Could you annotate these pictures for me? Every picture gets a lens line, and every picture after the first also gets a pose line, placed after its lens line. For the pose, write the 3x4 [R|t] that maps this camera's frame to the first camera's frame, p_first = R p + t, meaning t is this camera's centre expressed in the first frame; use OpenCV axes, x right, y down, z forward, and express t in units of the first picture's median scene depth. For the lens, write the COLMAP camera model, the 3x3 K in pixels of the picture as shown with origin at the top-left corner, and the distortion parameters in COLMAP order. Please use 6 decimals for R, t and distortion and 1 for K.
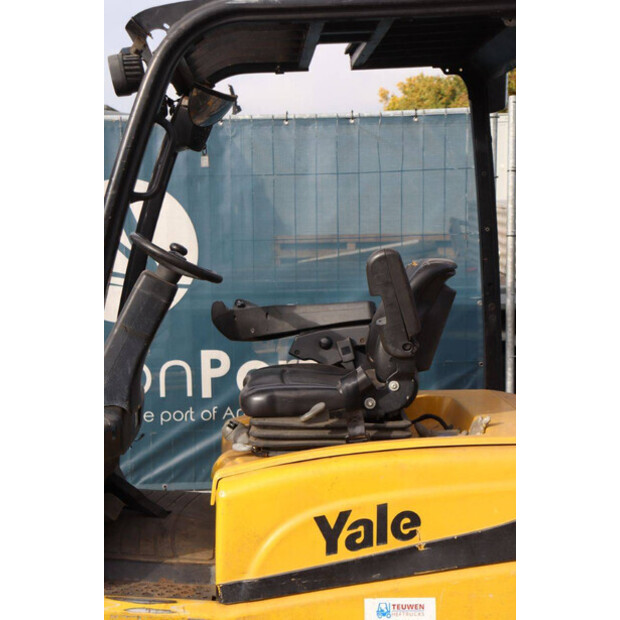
lens RADIAL K [[1076.6, 0, 310.4], [0, 1076.6, 307.6], [0, 0, 1]] dist [0.006144, 0.000000]
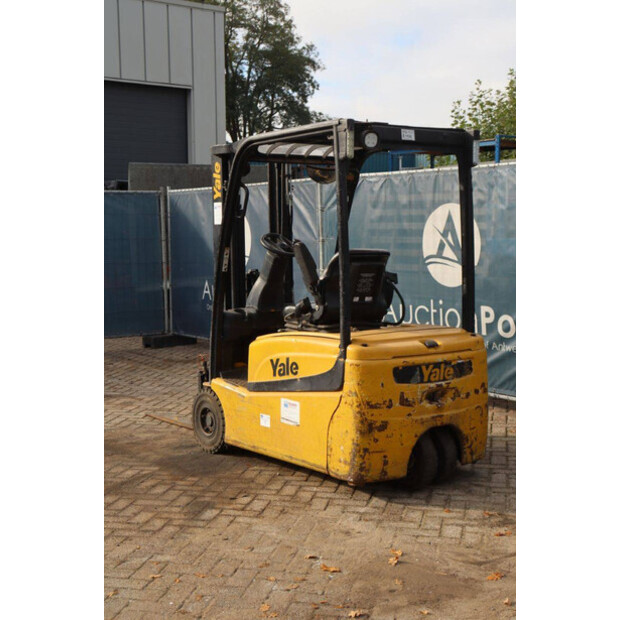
lens RADIAL K [[979.0, 0, 309.1], [0, 979.0, 309.7], [0, 0, 1]] dist [0.106288, 0.000000]
pose [[0.569432, 0.074229, -0.818680, 1.766890], [-0.061027, 0.996984, 0.047949, -0.019303], [0.819770, 0.022658, 0.572244, -0.144251]]
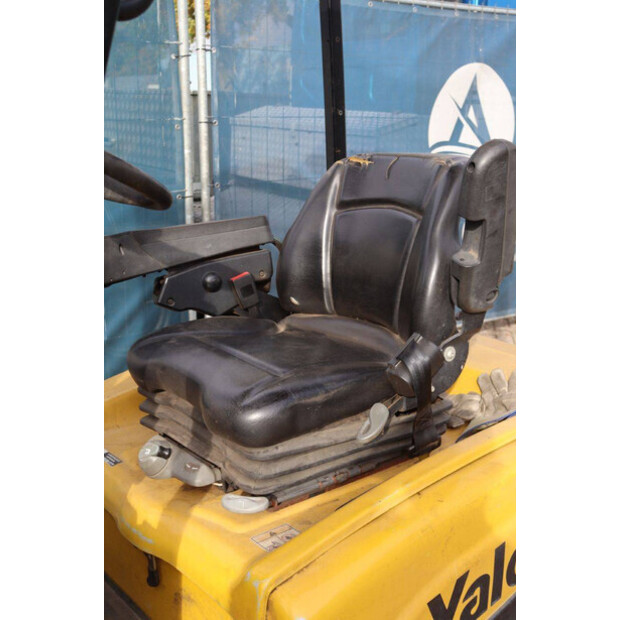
lens RADIAL K [[756.8, 0, 311.1], [0, 756.8, 310.6], [0, 0, 1]] dist [0.046569, 0.000000]
pose [[0.792049, -0.138213, 0.594606, -0.273169], [0.034848, 0.982681, 0.182000, -0.041935], [-0.609462, -0.123432, 0.783148, 0.726751]]
